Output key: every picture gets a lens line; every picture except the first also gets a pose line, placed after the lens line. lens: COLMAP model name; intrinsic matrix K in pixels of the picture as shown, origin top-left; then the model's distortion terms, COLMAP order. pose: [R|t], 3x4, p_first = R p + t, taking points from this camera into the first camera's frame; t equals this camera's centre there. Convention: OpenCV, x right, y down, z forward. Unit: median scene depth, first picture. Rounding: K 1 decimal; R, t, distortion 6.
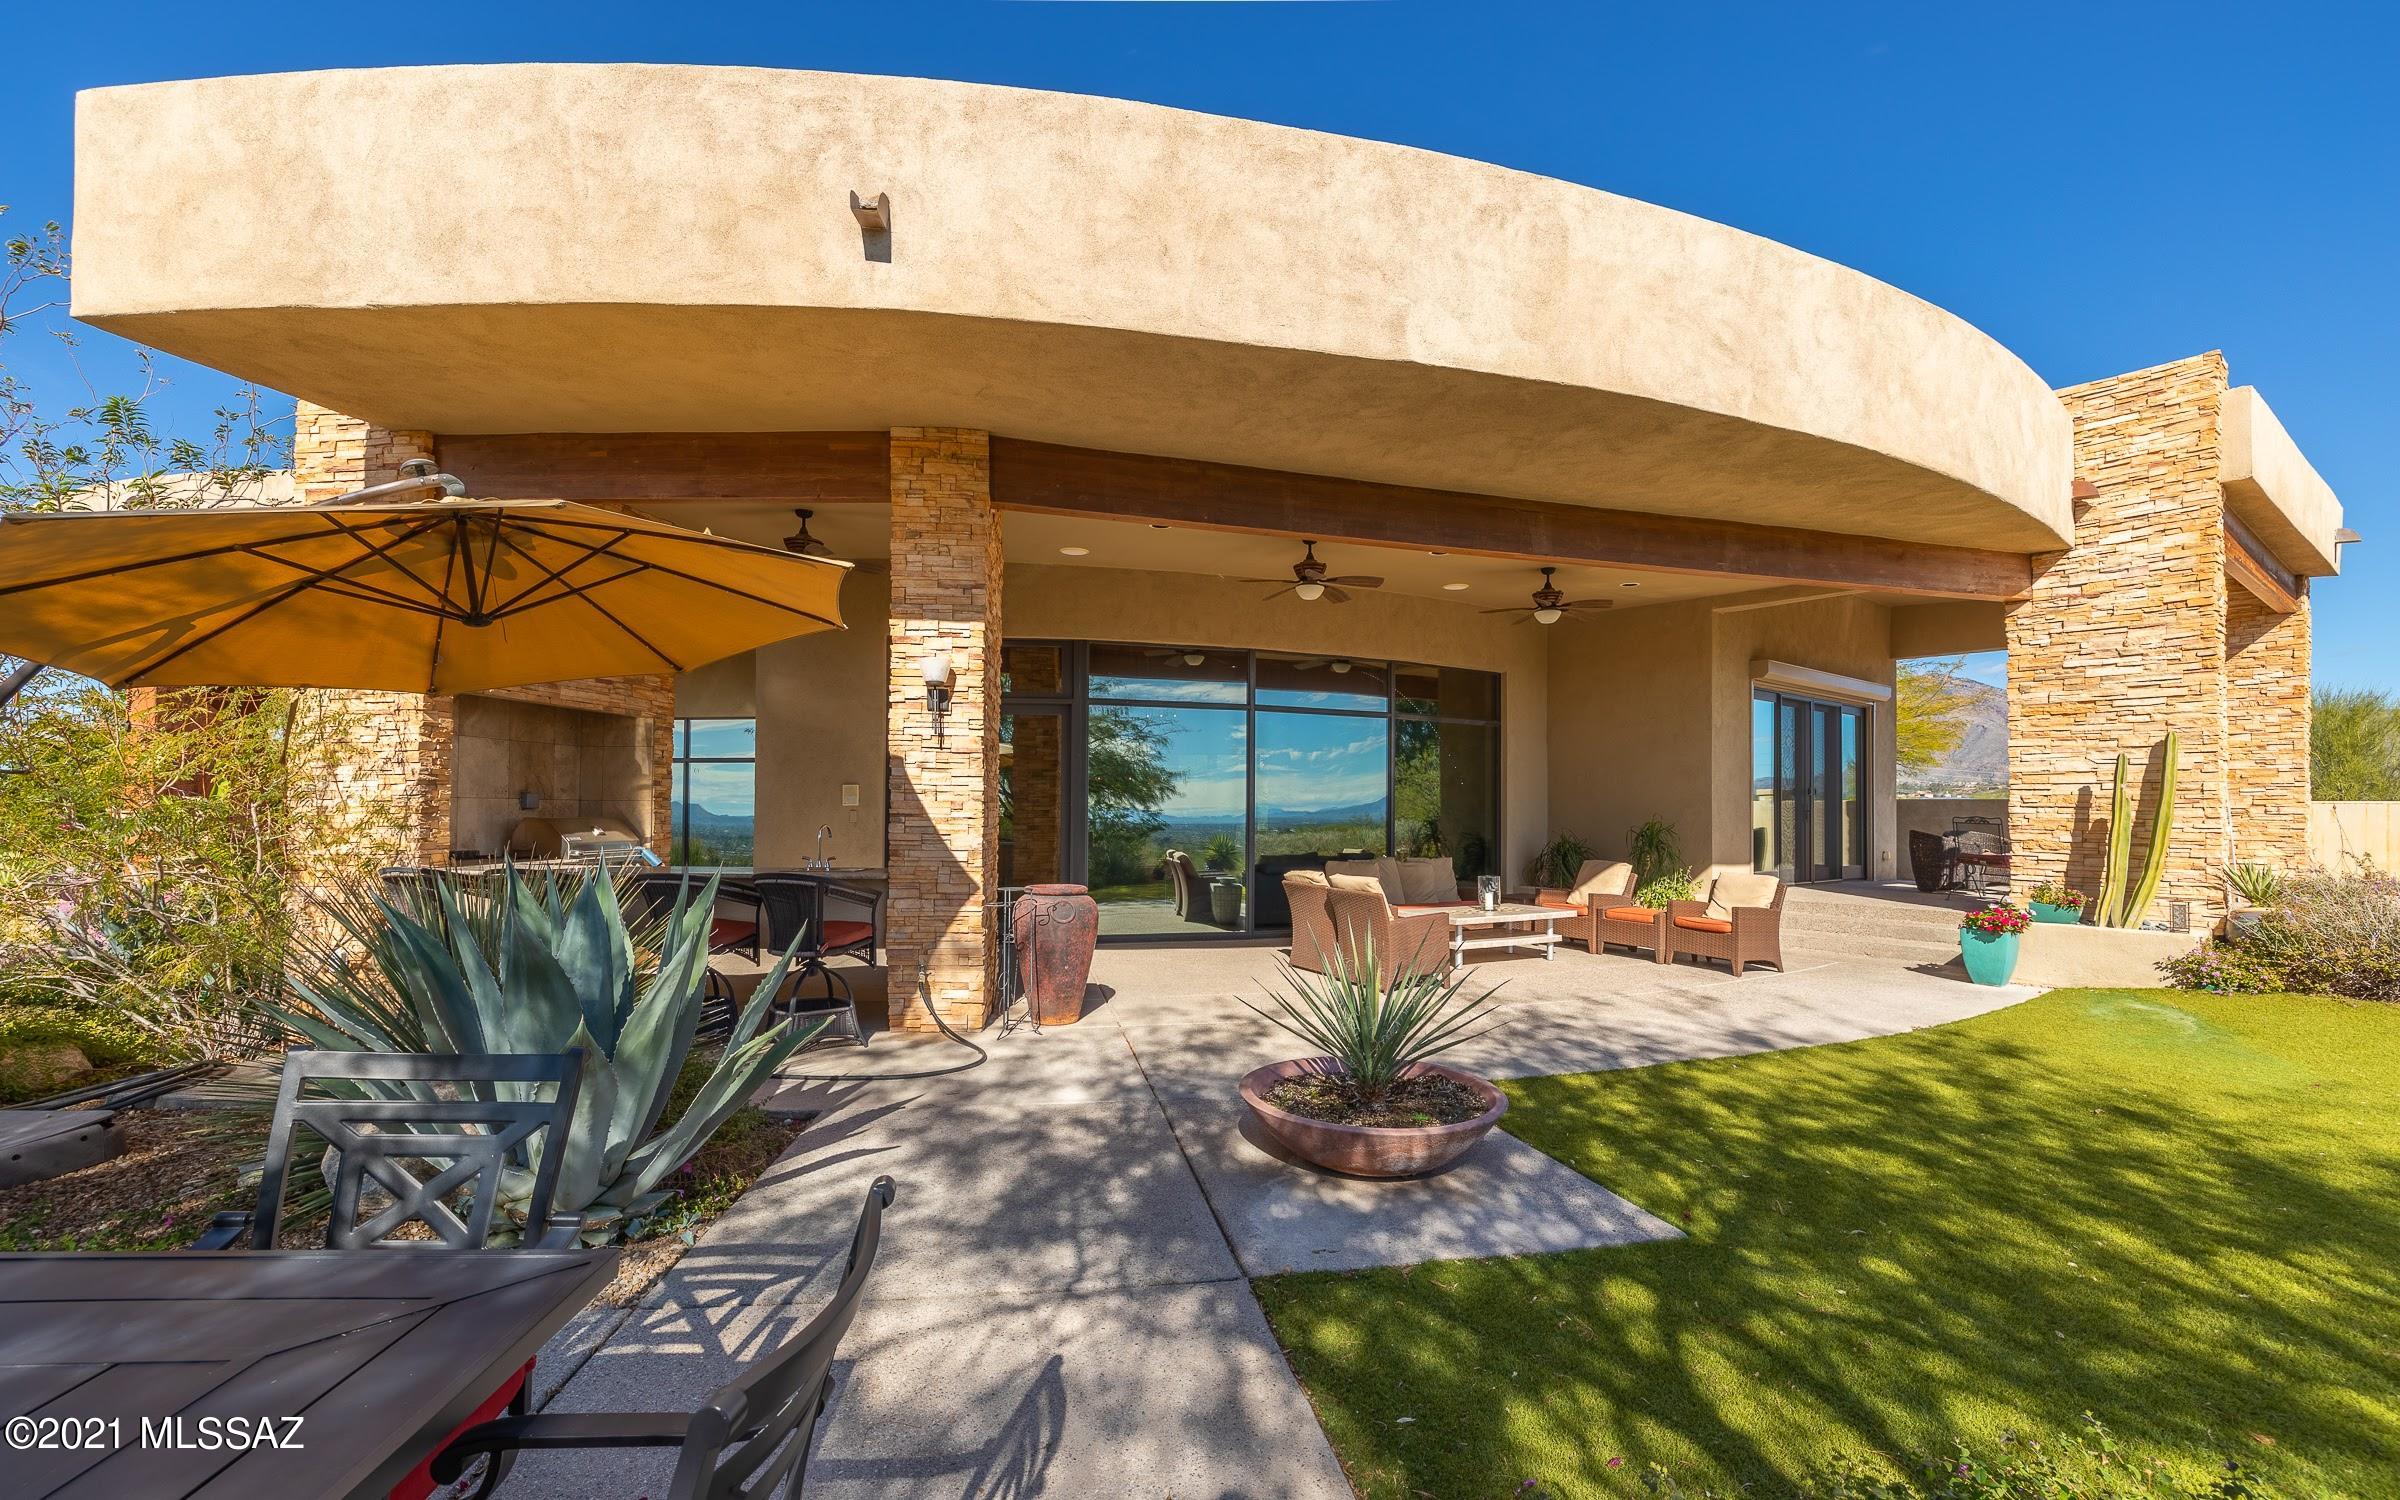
lens RADIAL K [[1016.0, 0, 1200.2], [0, 1016.0, 770.9], [0, 0, 1]] dist [0.001184, -0.000164]
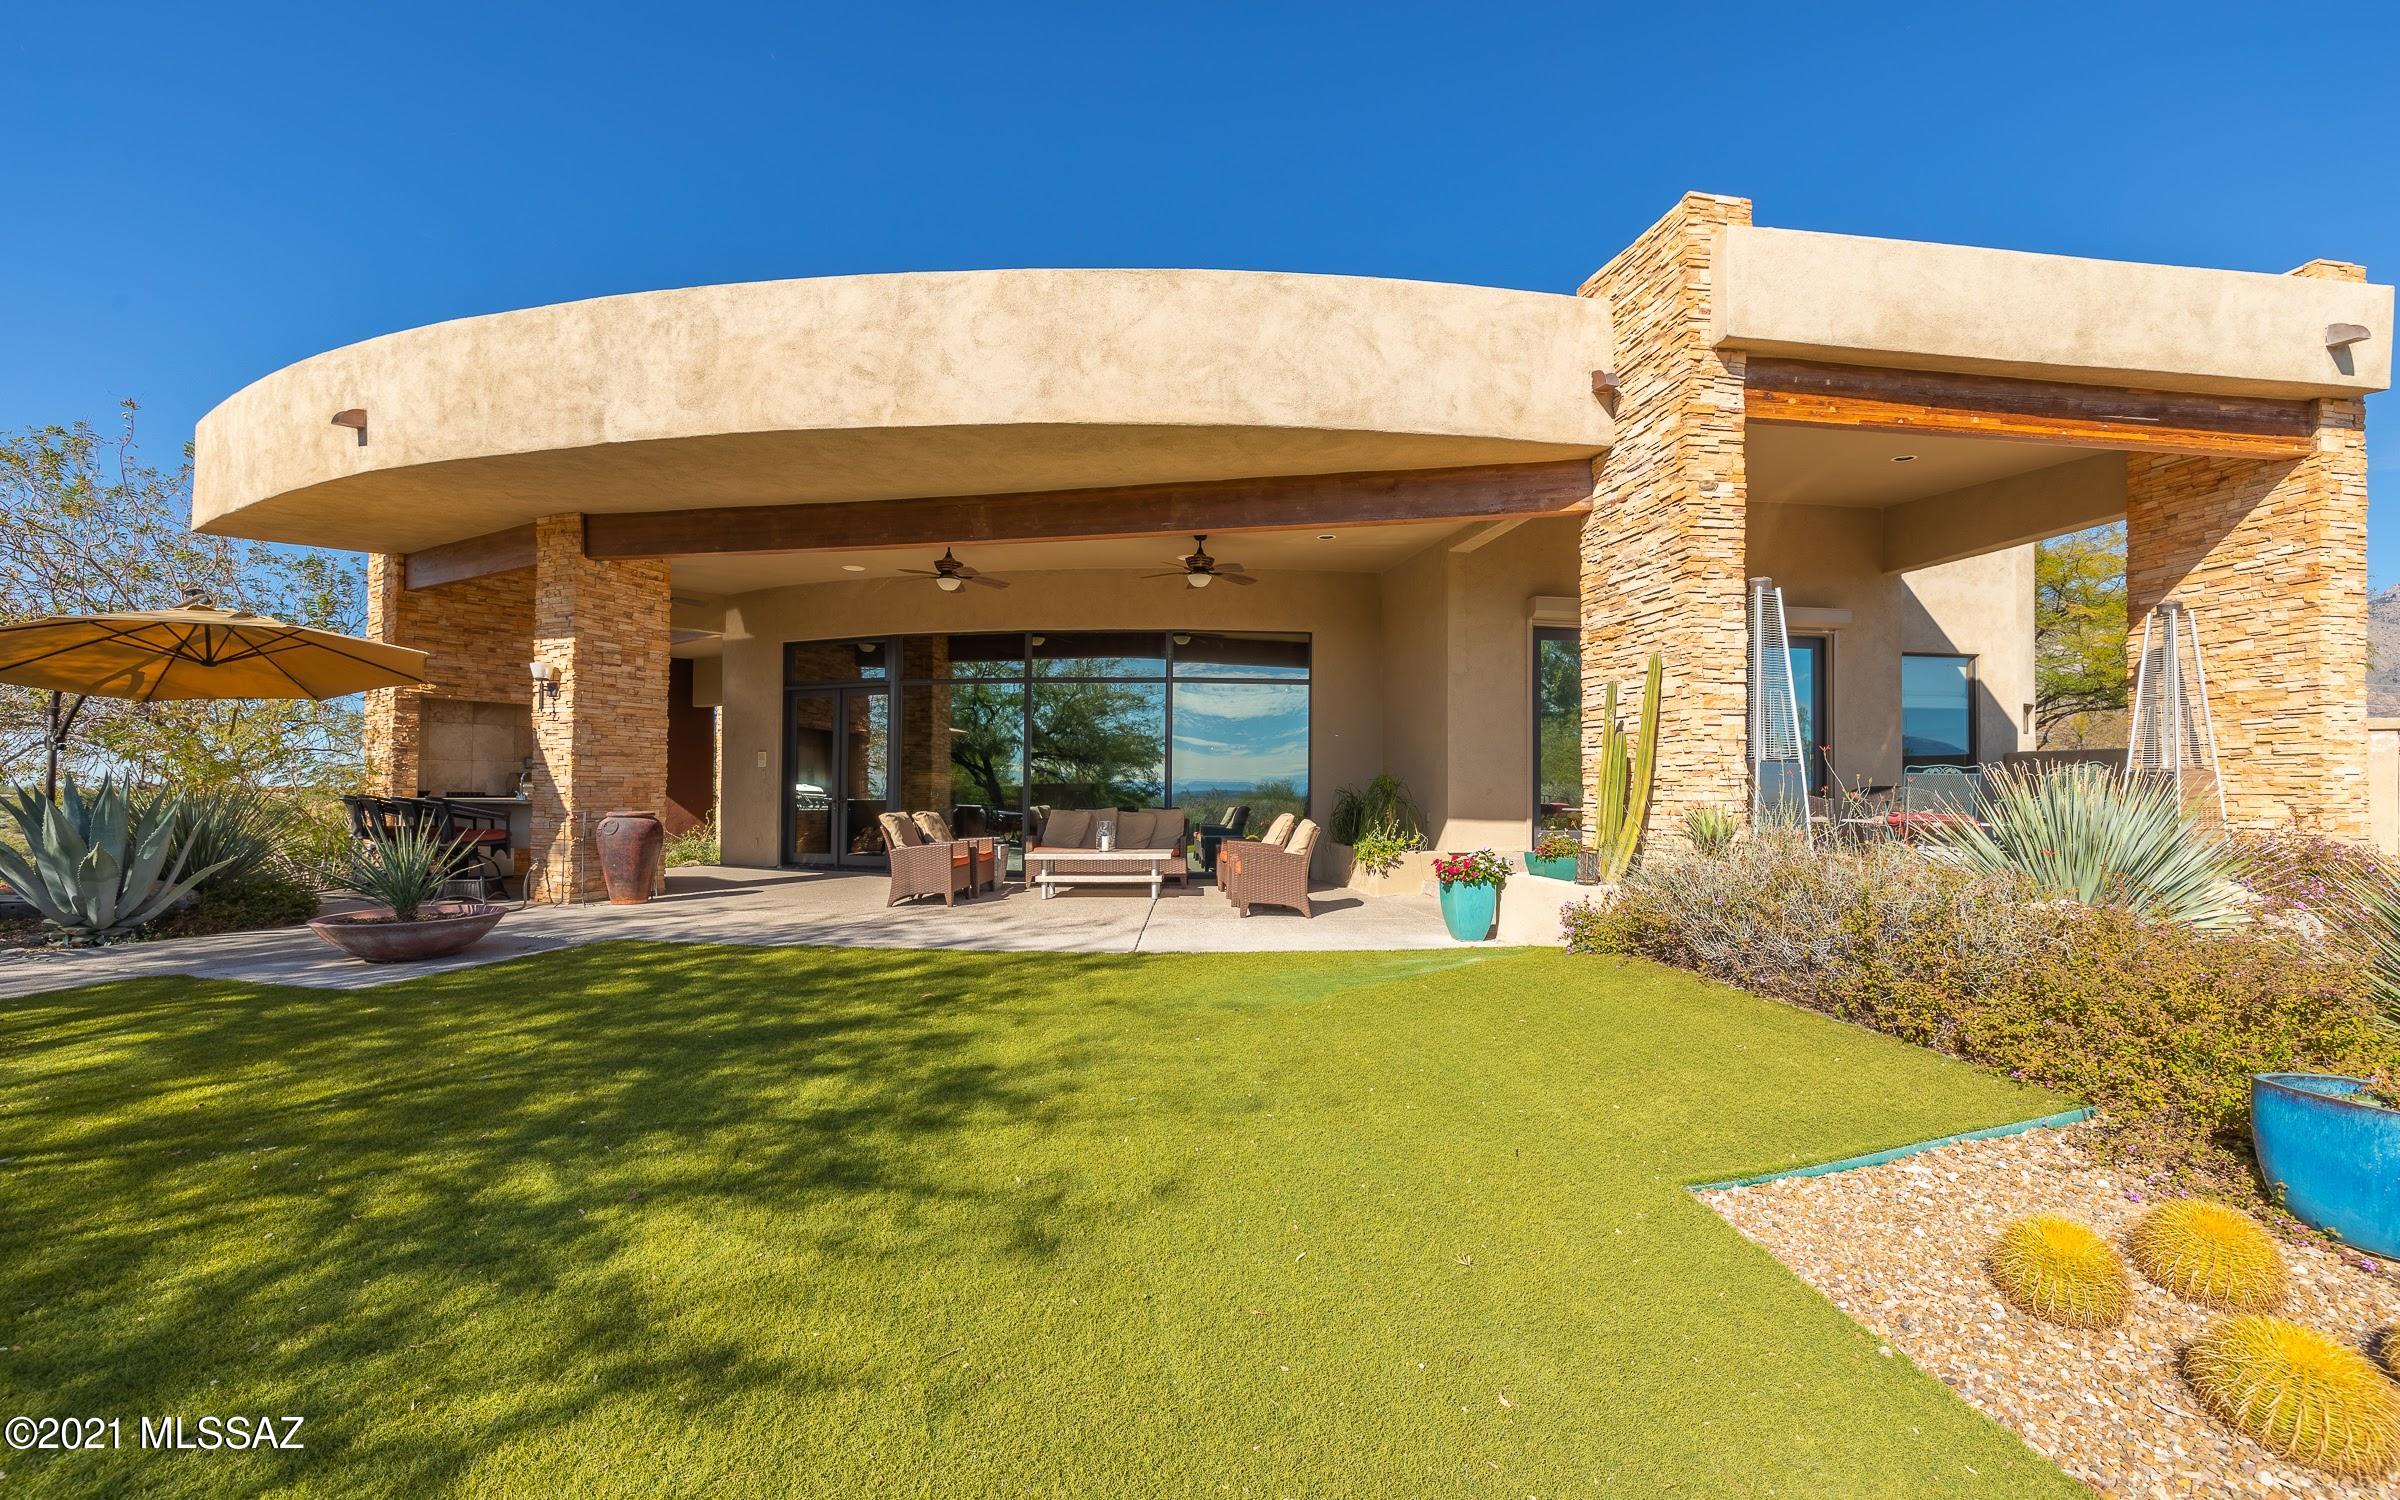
lens RADIAL K [[1016.0, 0, 1184.9], [0, 1016.0, 744.8], [0, 0, 1]] dist [0.001184, -0.000164]
pose [[0.878825, -0.024610, -0.476509, 1.329193], [0.019465, 0.999687, -0.015730, 0.058339], [0.476747, 0.004548, 0.879029, 0.092199]]
